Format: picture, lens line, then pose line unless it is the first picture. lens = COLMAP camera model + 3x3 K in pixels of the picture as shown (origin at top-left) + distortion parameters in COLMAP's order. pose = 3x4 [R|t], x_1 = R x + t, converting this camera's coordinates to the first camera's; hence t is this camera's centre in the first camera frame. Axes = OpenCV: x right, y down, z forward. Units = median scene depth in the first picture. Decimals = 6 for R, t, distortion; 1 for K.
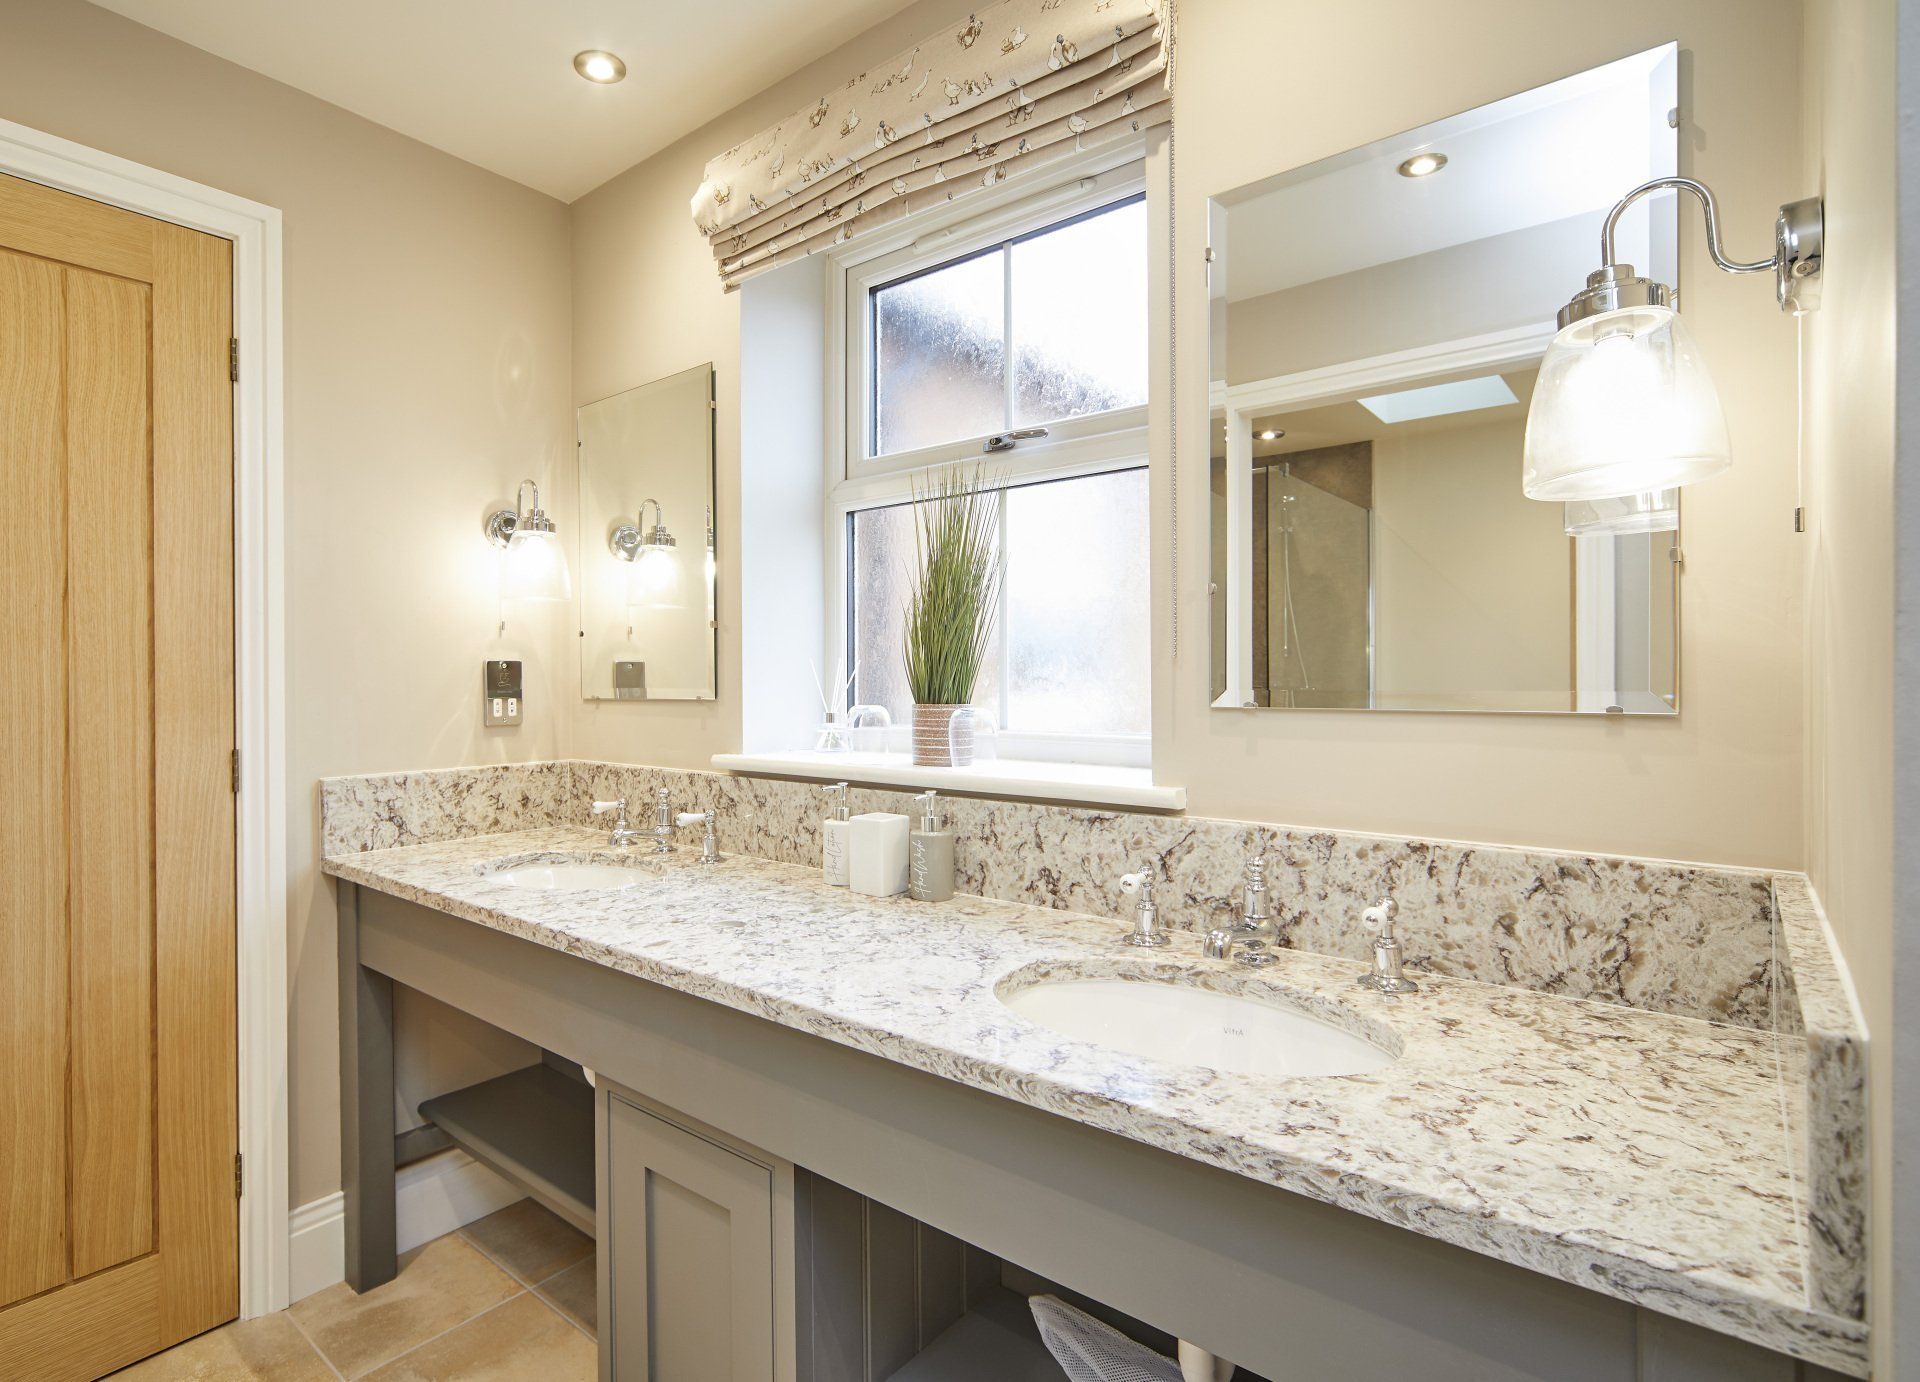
lens RADIAL K [[996.2, 0, 956.6], [0, 996.2, 679.4], [0, 0, 1]] dist [0.000841, 0.001116]
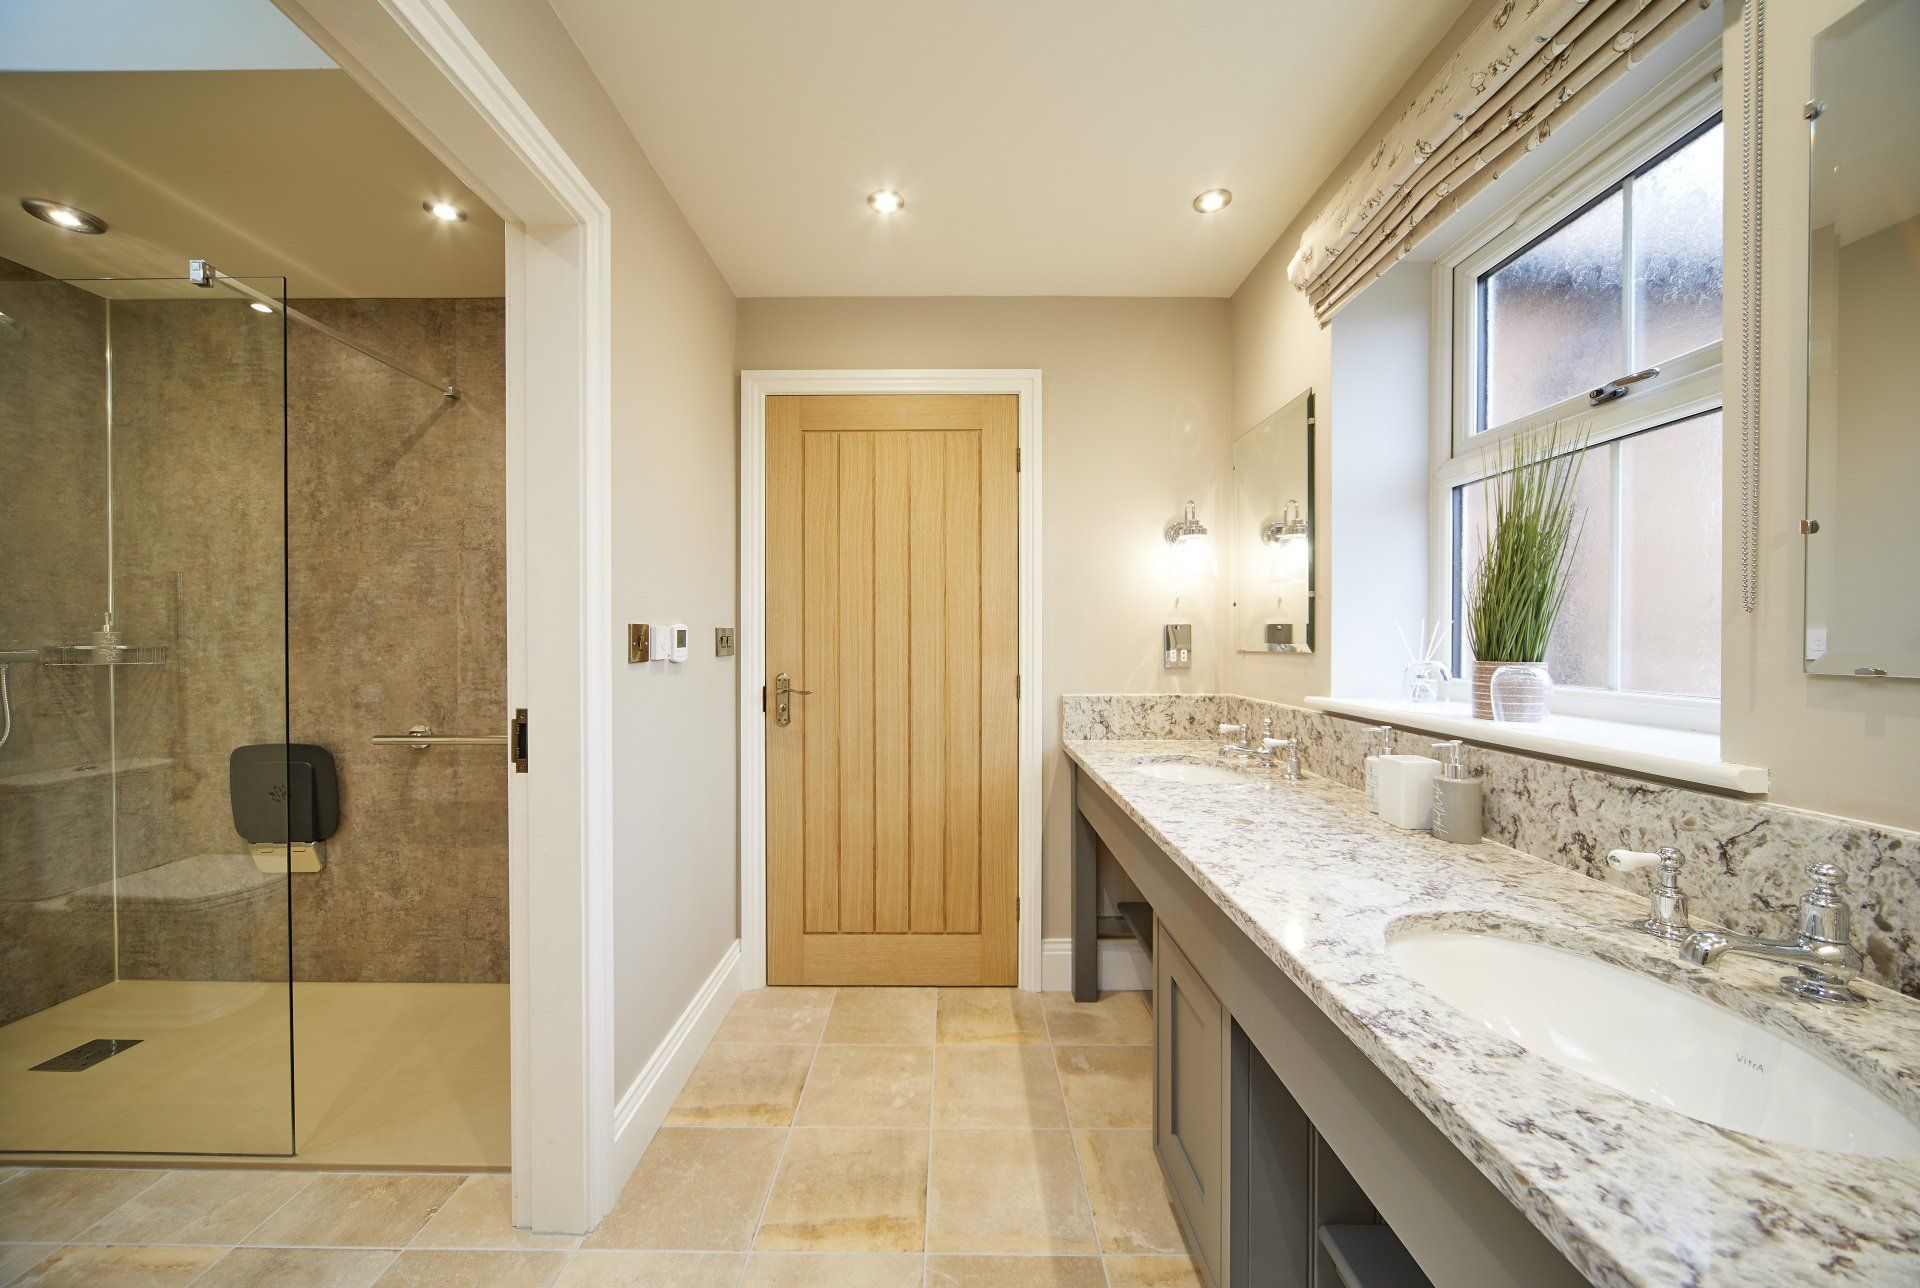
lens RADIAL K [[732.0, 0, 960.0], [0, 732.0, 644.0], [0, 0, 1]] dist [0.000963, -0.000120]
pose [[0.629308, 0.010106, -0.777090, 0.255312], [-0.002691, 0.999938, 0.010825, -0.000509], [0.777151, -0.004721, 0.629296, 0.080585]]
